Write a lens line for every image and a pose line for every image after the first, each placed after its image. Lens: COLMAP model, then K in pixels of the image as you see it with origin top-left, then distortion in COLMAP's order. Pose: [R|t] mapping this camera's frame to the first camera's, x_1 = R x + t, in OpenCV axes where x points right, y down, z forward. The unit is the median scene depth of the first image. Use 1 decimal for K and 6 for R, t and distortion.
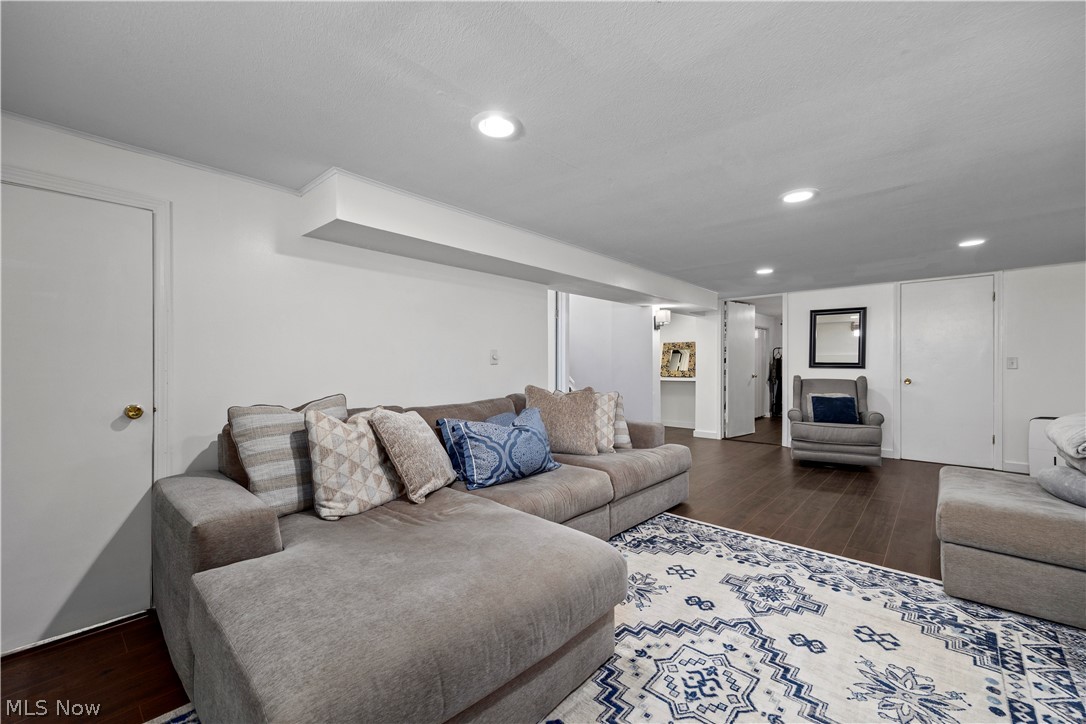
lens RADIAL K [[423.4, 0, 543.8], [0, 423.4, 365.1], [0, 0, 1]] dist [-0.001398, 0.000022]
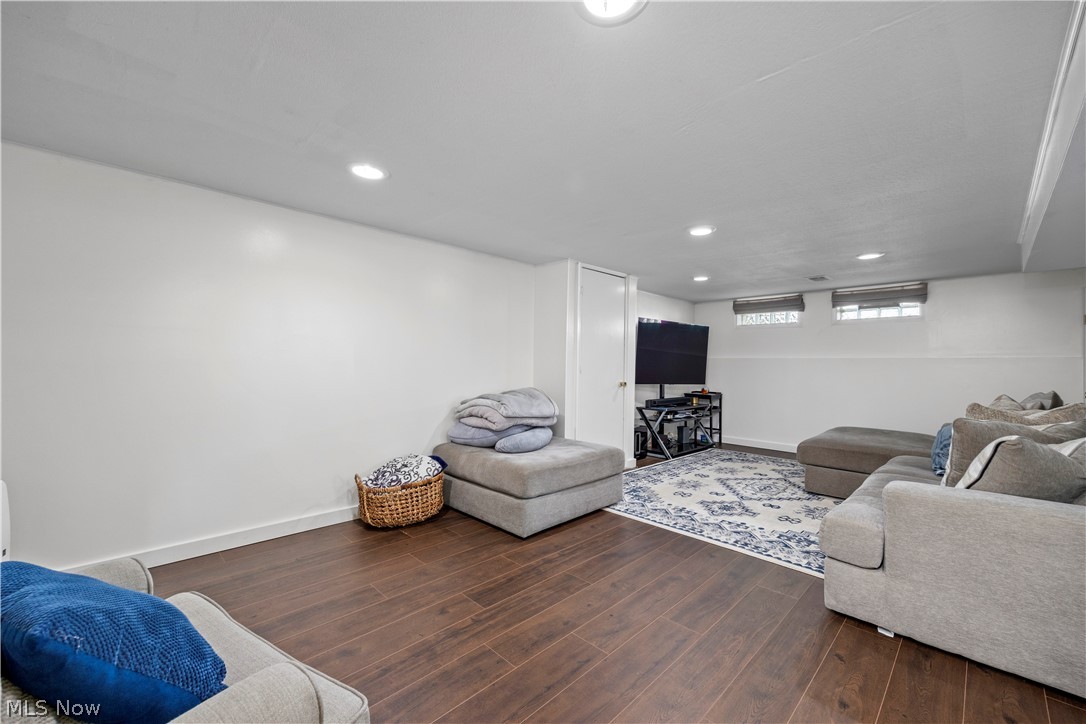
lens RADIAL K [[423.4, 0, 543.8], [0, 423.4, 365.1], [0, 0, 1]] dist [-0.001398, 0.000022]
pose [[-0.998369, -0.006638, 0.056708, 0.977483], [-0.006188, 0.999948, 0.008116, -0.010046], [-0.056759, 0.007752, -0.998358, 2.256415]]
